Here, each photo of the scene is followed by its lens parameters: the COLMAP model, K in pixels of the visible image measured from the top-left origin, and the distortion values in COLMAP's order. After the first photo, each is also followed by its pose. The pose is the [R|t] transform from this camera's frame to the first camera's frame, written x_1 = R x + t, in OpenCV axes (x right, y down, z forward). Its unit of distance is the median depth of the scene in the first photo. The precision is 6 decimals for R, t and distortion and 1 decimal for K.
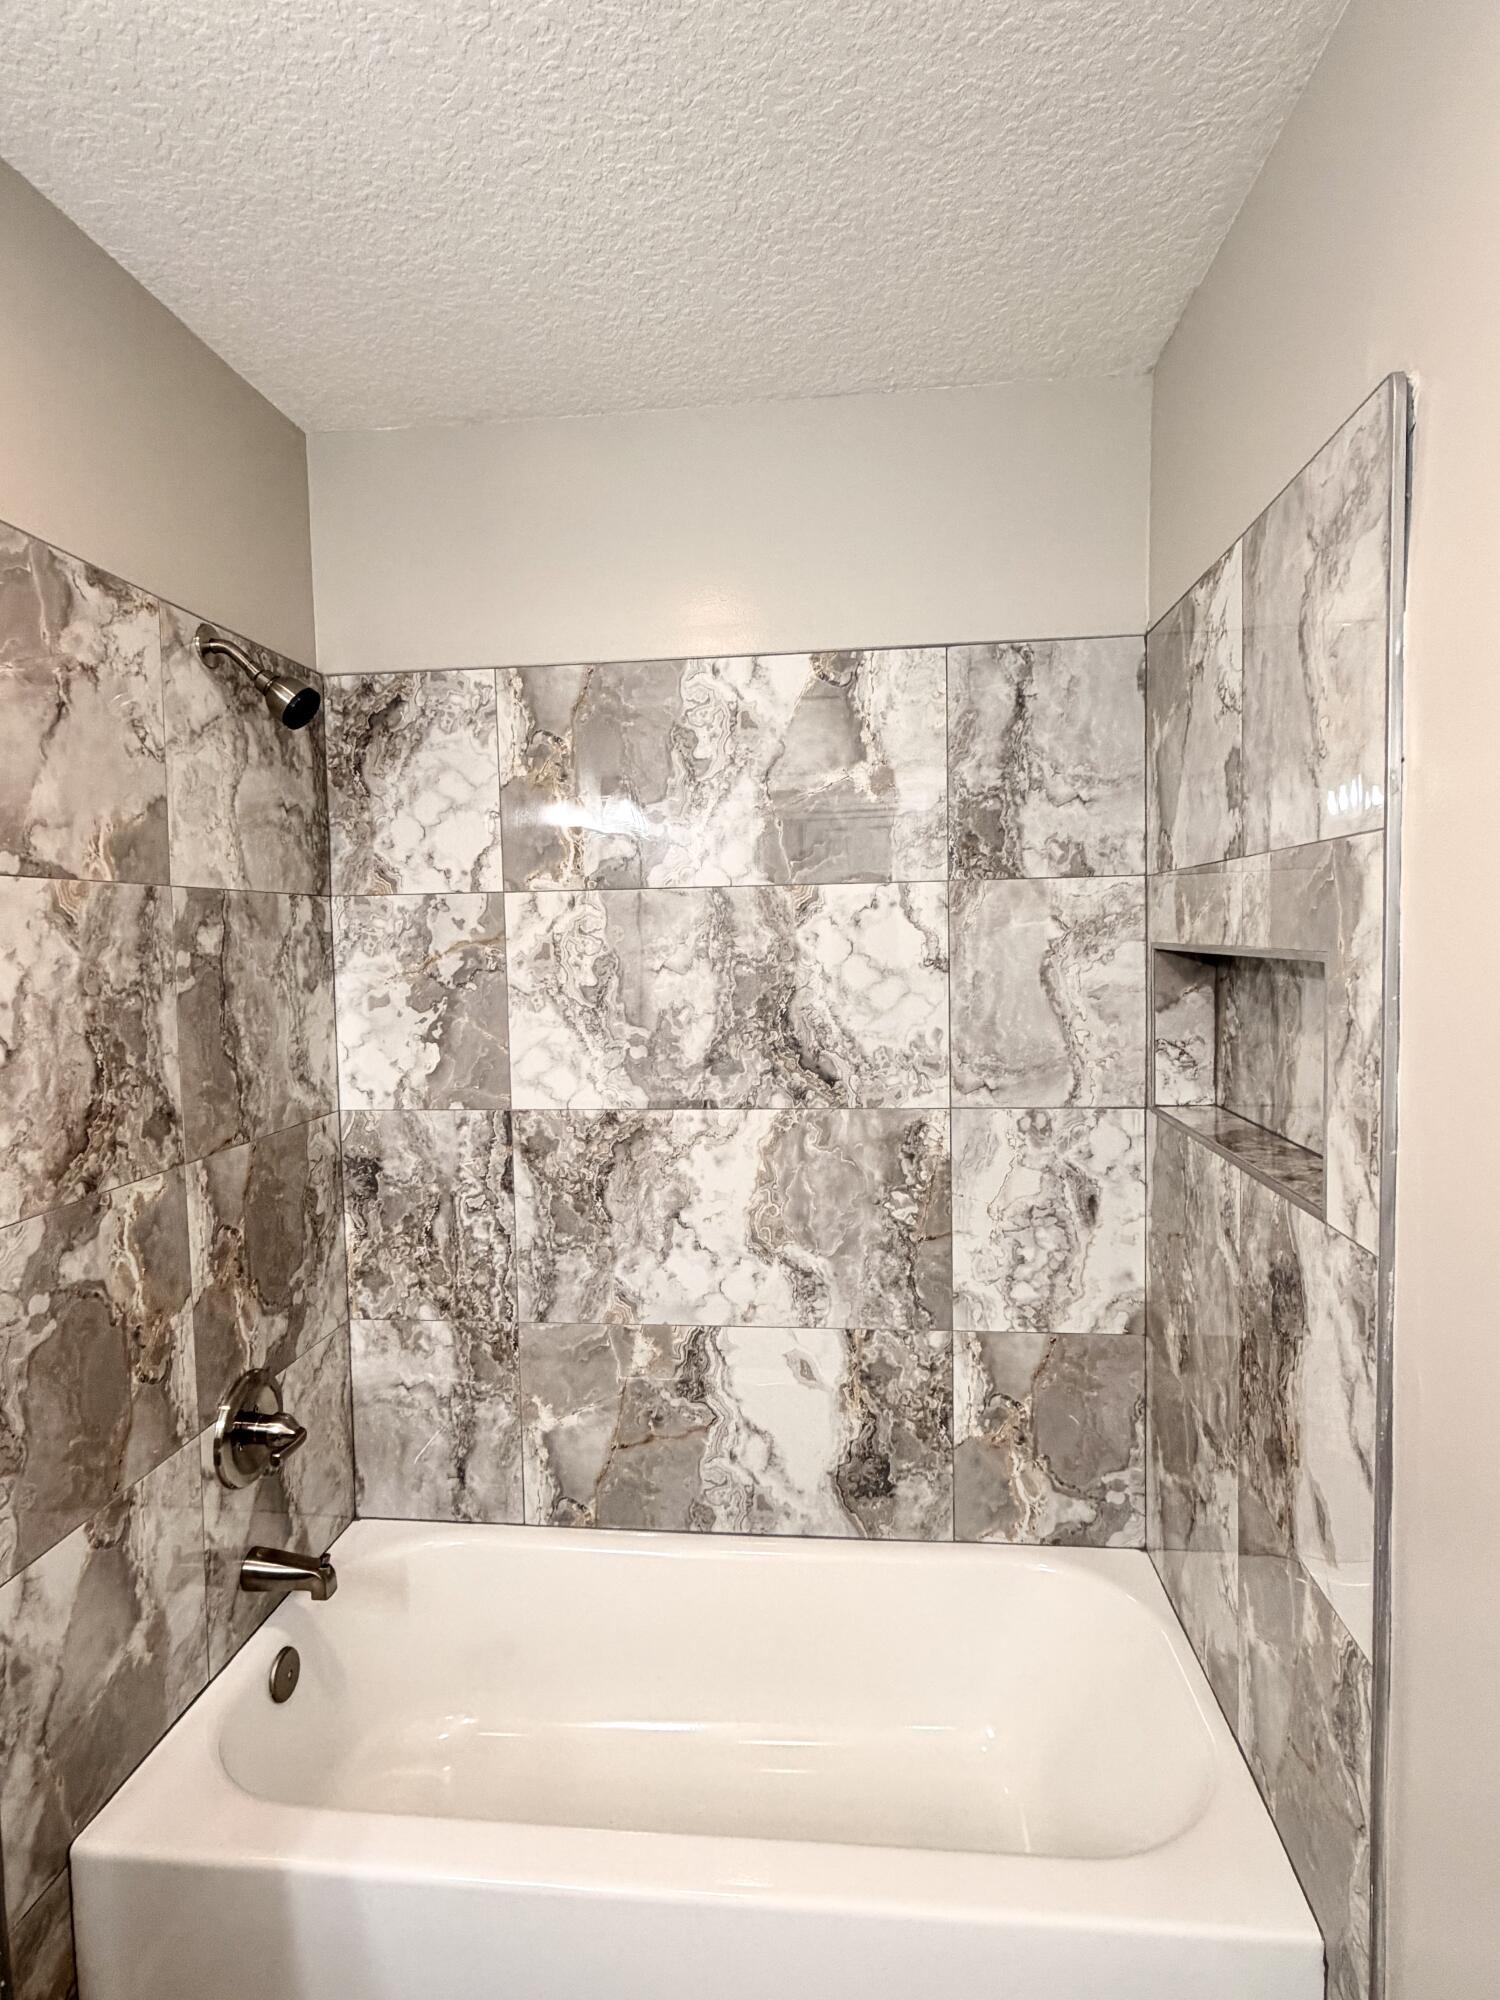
lens RADIAL K [[1062.1, 0, 739.4], [0, 1062.1, 1005.5], [0, 0, 1]] dist [0.000103, -0.000046]
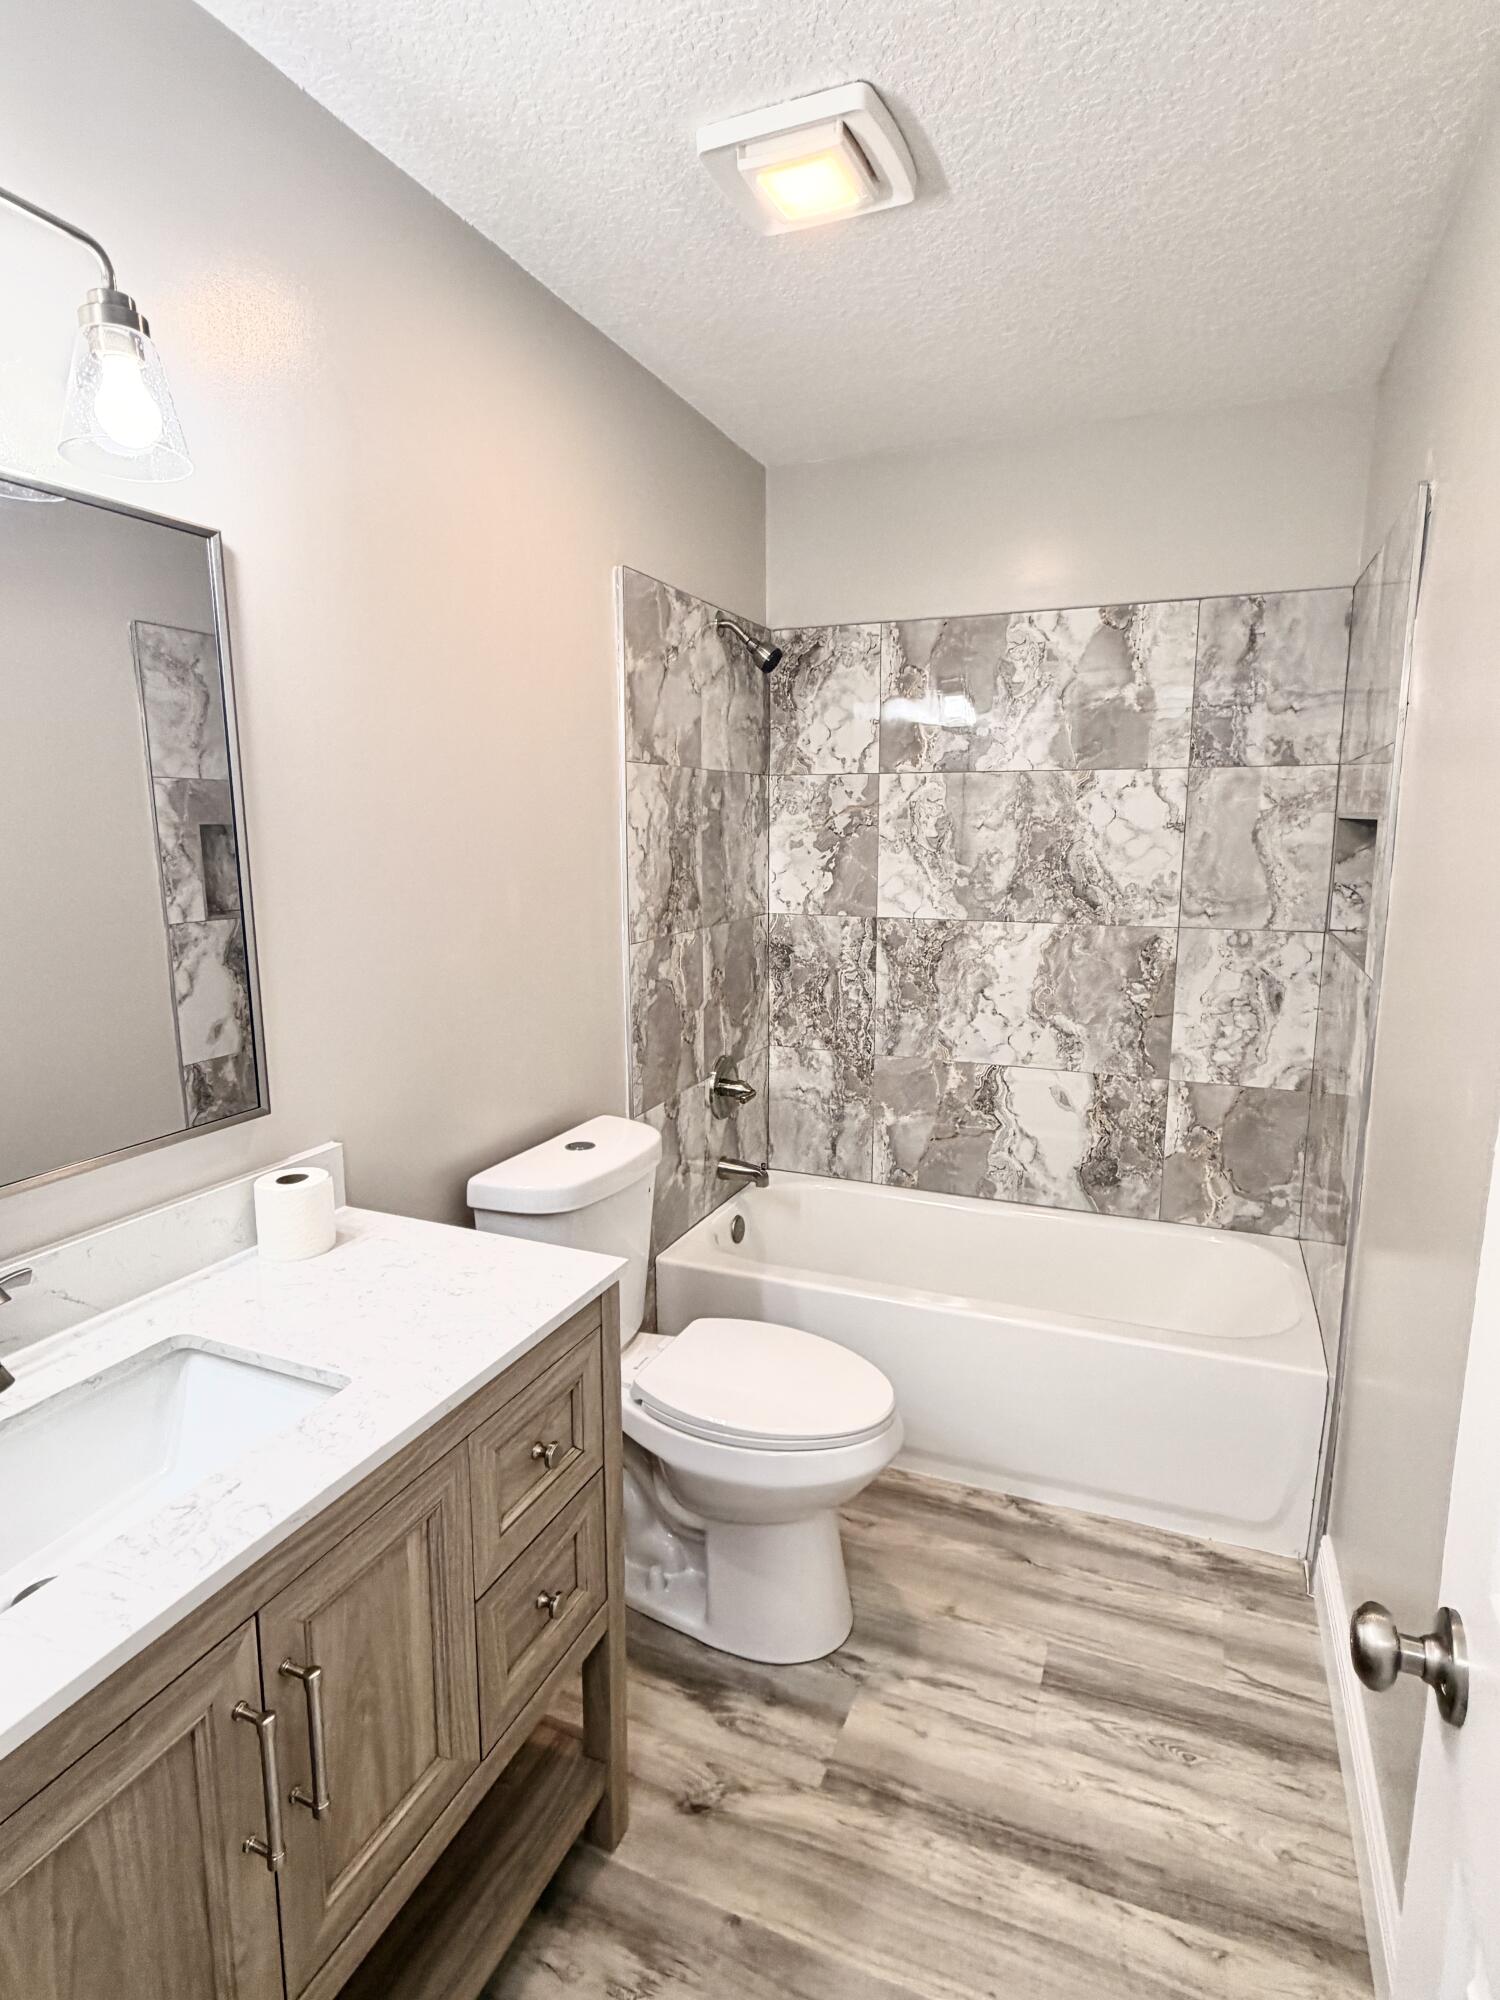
lens RADIAL K [[1062.1, 0, 762.0], [0, 1062.1, 1003.6], [0, 0, 1]] dist [0.000103, -0.000046]
pose [[0.962843, 0.064323, -0.262290, 0.037881], [-0.035797, 0.993049, 0.112124, 0.057528], [0.267679, -0.098569, 0.958453, -0.549108]]
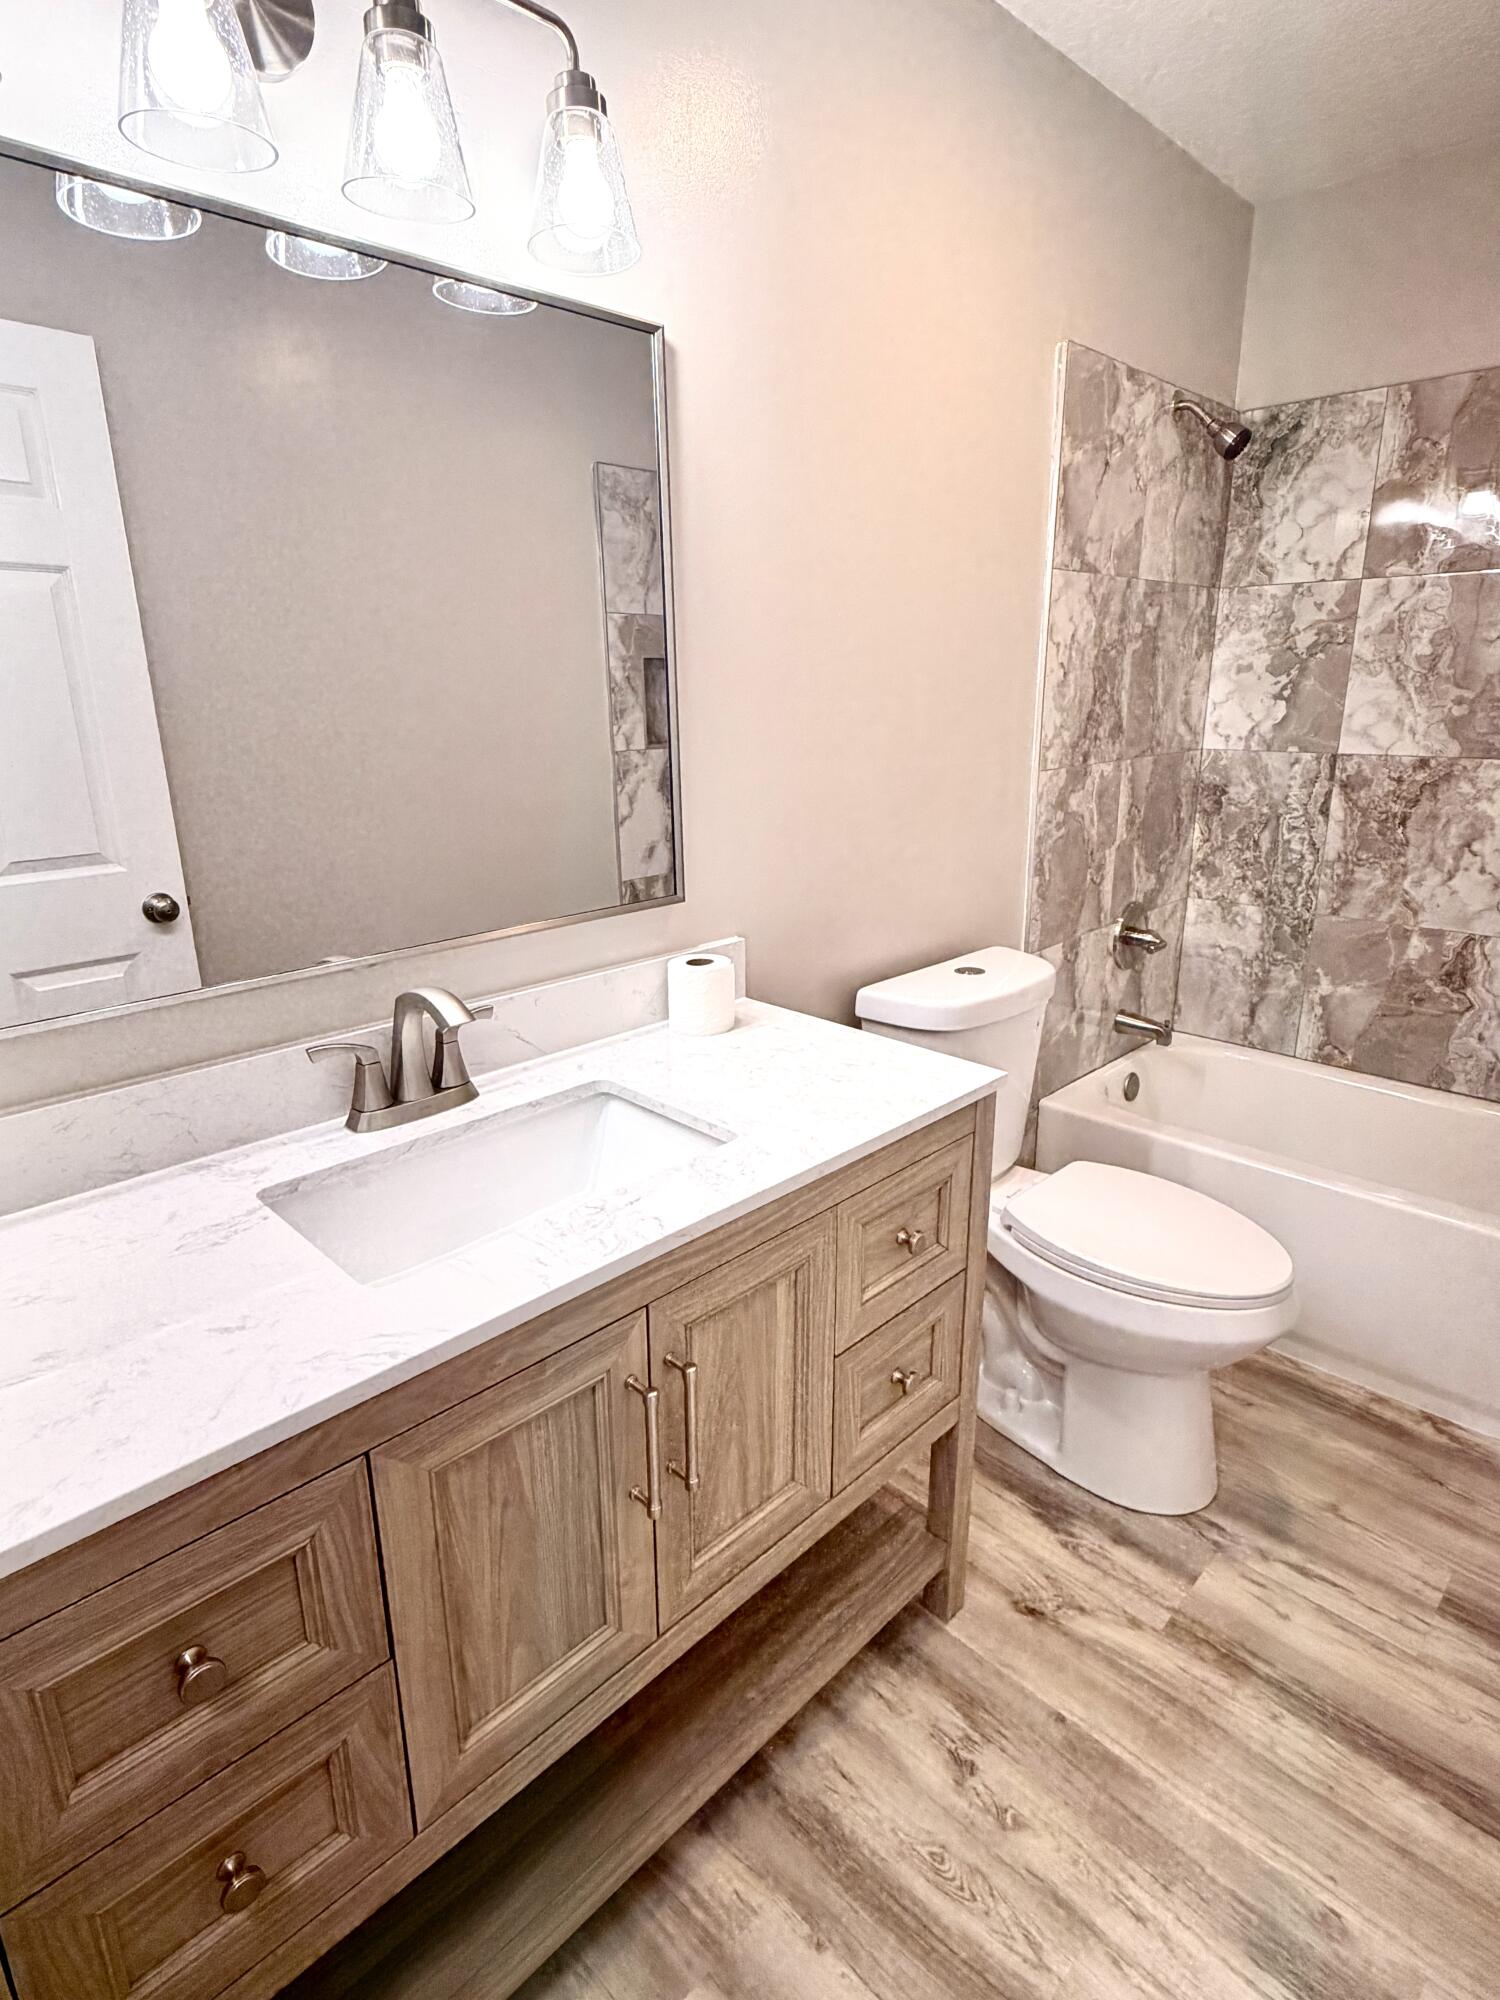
lens RADIAL K [[1062.1, 0, 752.7], [0, 1062.1, 1000.5], [0, 0, 1]] dist [0.000103, -0.000046]
pose [[0.789240, 0.184398, -0.585745, 0.043616], [-0.041662, 0.967732, 0.248514, 0.100073], [0.612670, -0.171734, 0.771455, -0.539561]]
